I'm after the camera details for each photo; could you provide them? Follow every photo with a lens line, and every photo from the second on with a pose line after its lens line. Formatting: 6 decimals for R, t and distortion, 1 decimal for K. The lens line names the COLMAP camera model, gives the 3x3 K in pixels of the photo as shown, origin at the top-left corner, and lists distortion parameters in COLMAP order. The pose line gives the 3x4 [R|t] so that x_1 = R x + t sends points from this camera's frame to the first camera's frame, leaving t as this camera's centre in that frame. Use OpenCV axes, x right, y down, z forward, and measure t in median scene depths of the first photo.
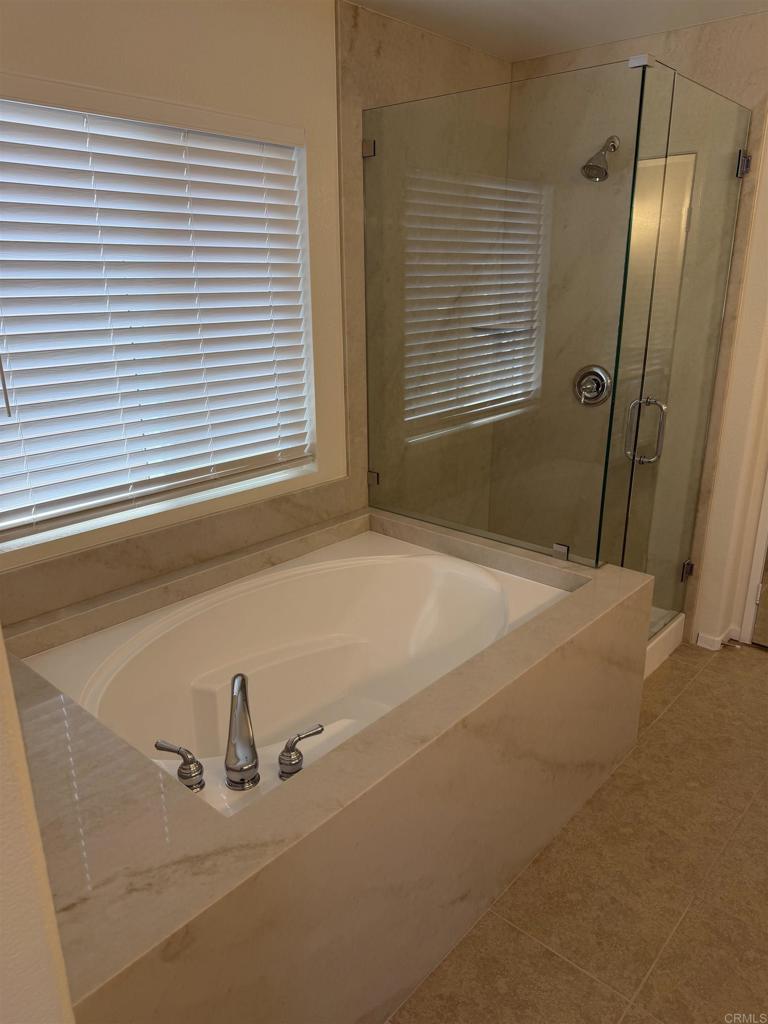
lens RADIAL K [[722.2, 0, 387.2], [0, 722.2, 522.9], [0, 0, 1]] dist [0.037851, -0.035689]
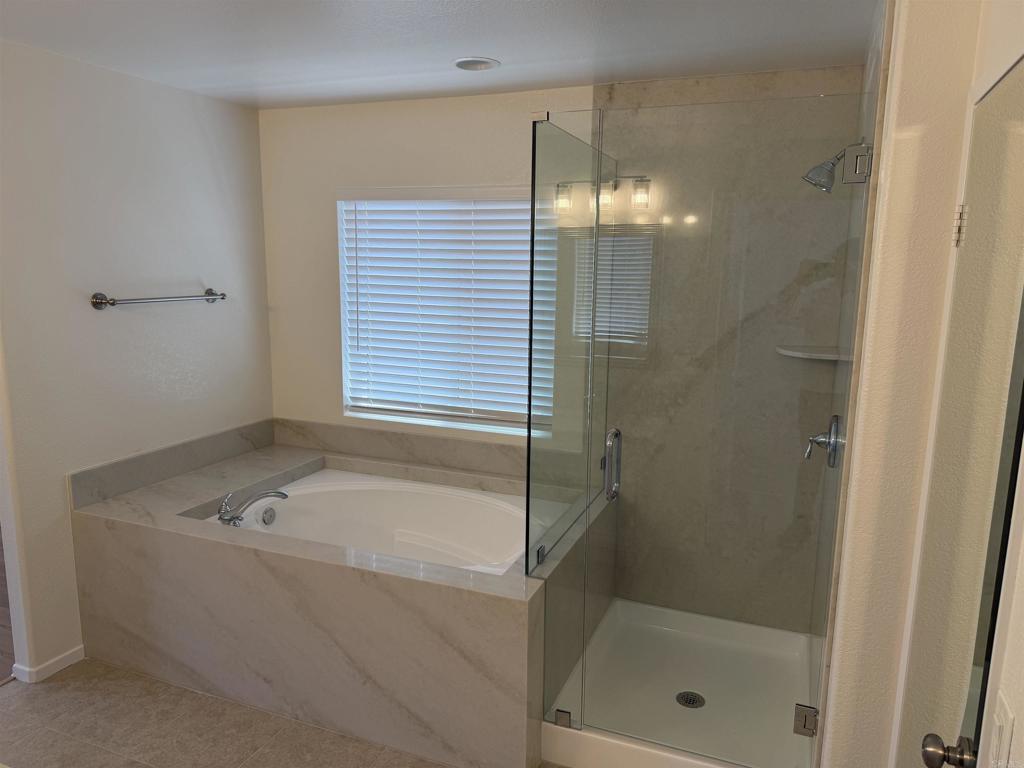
lens RADIAL K [[722.2, 0, 510.7], [0, 722.2, 387.4], [0, 0, 1]] dist [0.037851, -0.035689]
pose [[0.328832, 0.175154, -0.928004, 1.164876], [-0.310896, 0.947954, 0.068755, -0.250267], [0.891747, 0.265904, 0.366172, 0.531430]]
